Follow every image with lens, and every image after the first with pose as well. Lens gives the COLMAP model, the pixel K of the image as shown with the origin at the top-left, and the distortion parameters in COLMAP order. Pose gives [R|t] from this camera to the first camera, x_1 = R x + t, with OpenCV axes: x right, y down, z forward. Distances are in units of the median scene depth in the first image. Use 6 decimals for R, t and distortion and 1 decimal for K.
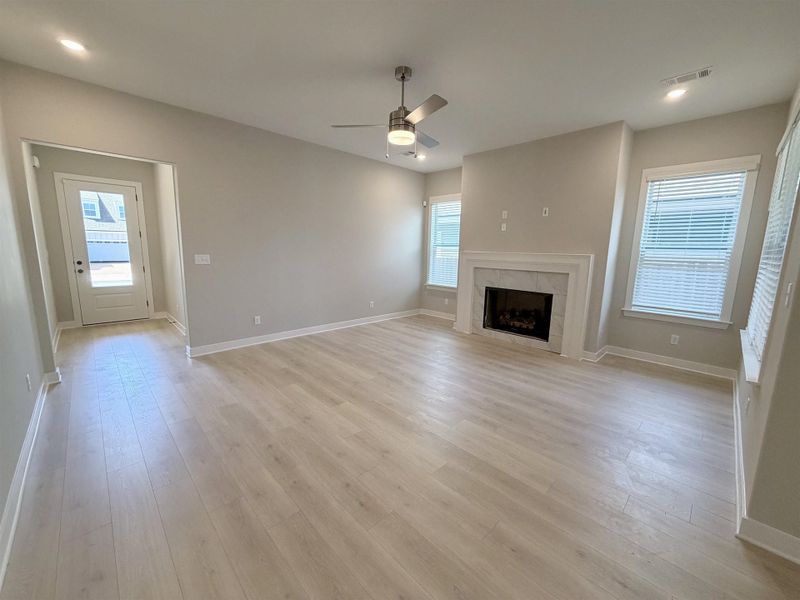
lens RADIAL K [[319.7, 0, 399.1], [0, 319.7, 299.4], [0, 0, 1]] dist [0.000906, 0.000017]
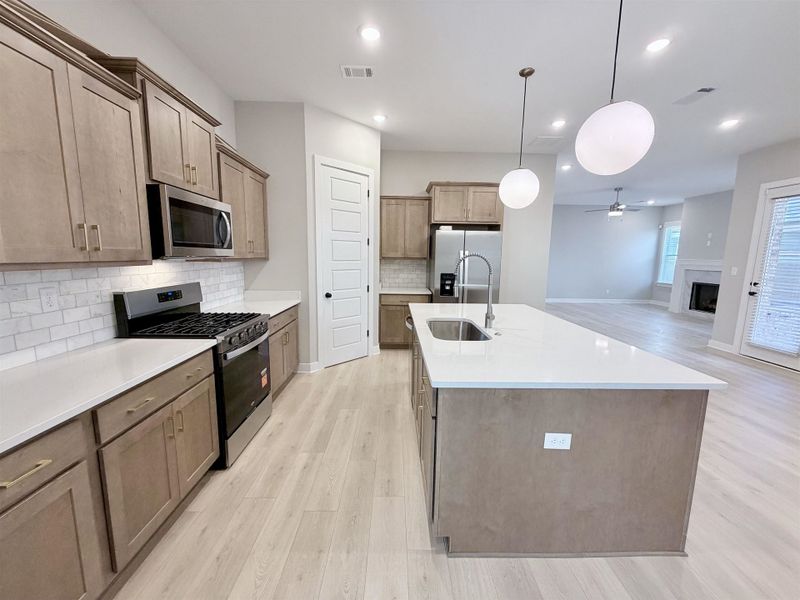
lens RADIAL K [[319.7, 0, 399.1], [0, 319.7, 299.4], [0, 0, 1]] dist [0.000906, 0.000017]
pose [[0.729132, 0.083610, -0.679246, 0.324324], [-0.105316, 0.994395, 0.009352, 0.196532], [0.676221, 0.064717, 0.733851, -1.192711]]
